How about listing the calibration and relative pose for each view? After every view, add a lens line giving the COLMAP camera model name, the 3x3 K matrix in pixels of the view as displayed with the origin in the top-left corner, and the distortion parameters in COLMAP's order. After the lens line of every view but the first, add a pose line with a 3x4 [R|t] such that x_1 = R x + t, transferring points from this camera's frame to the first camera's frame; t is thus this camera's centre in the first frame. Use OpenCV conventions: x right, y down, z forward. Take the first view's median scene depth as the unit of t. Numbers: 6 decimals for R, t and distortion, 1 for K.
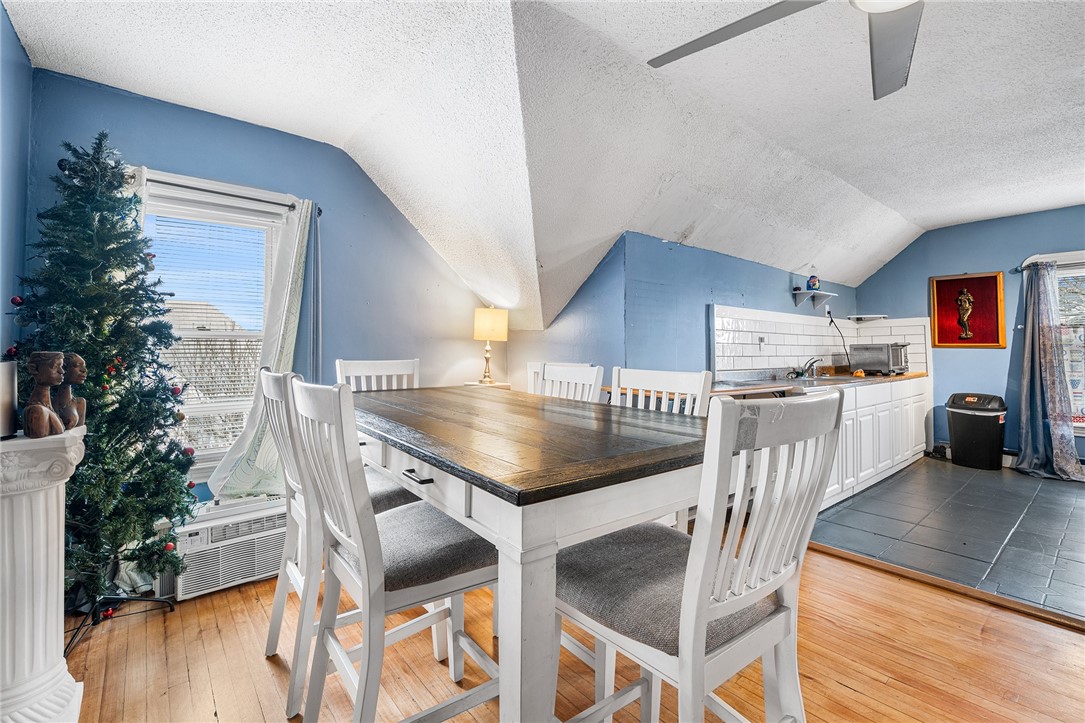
lens RADIAL K [[473.5, 0, 542.4], [0, 473.5, 333.1], [0, 0, 1]] dist [0.002686, 0.000143]
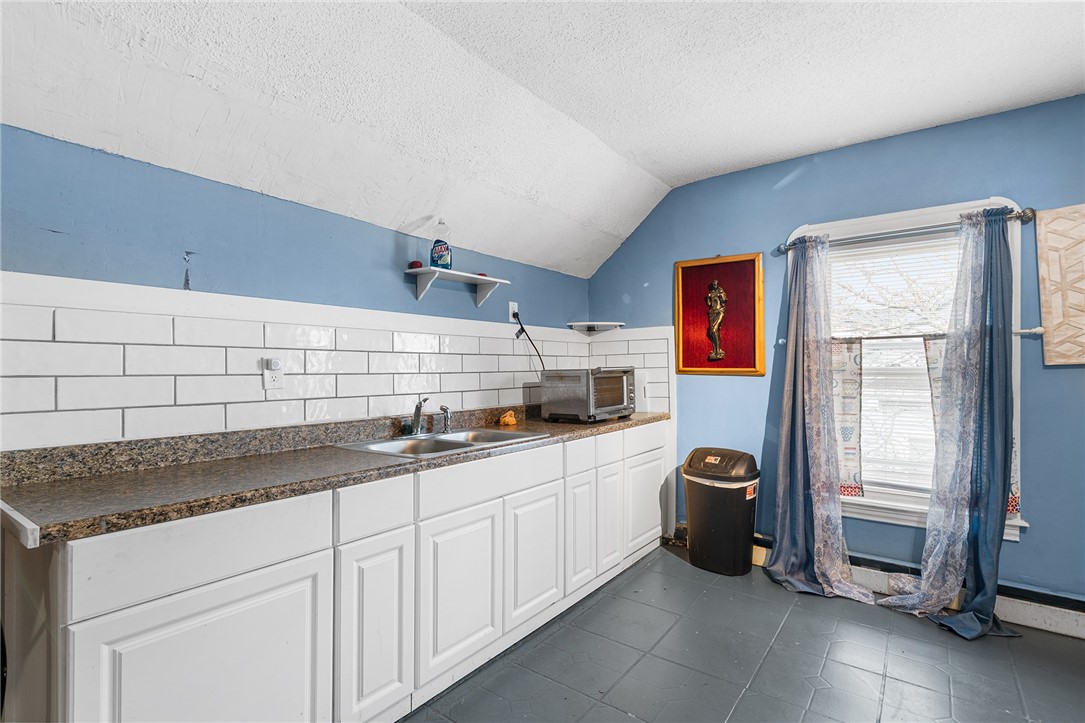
lens RADIAL K [[517.3, 0, 538.5], [0, 517.3, 366.5], [0, 0, 1]] dist [-0.000506, -0.000128]
pose [[0.971998, -0.002526, 0.234975, 0.527025], [-0.004818, 0.999518, 0.030678, 0.000312], [-0.234939, -0.030951, 0.971517, 0.407880]]
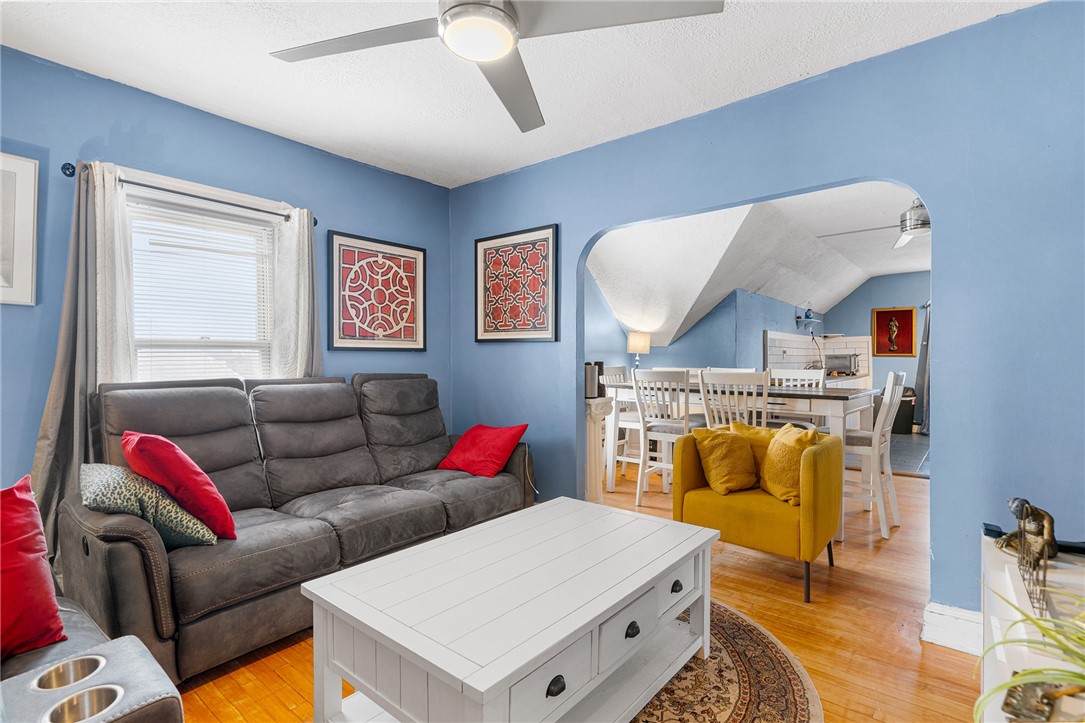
lens RADIAL K [[513.0, 0, 542.5], [0, 513.0, 361.5], [0, 0, 1]] dist [-0.004636, -0.000737]
pose [[0.983691, -0.006309, 0.179753, -0.531454], [-0.000757, 0.999231, 0.039210, -0.017738], [-0.179862, -0.038707, 0.982930, -0.429667]]
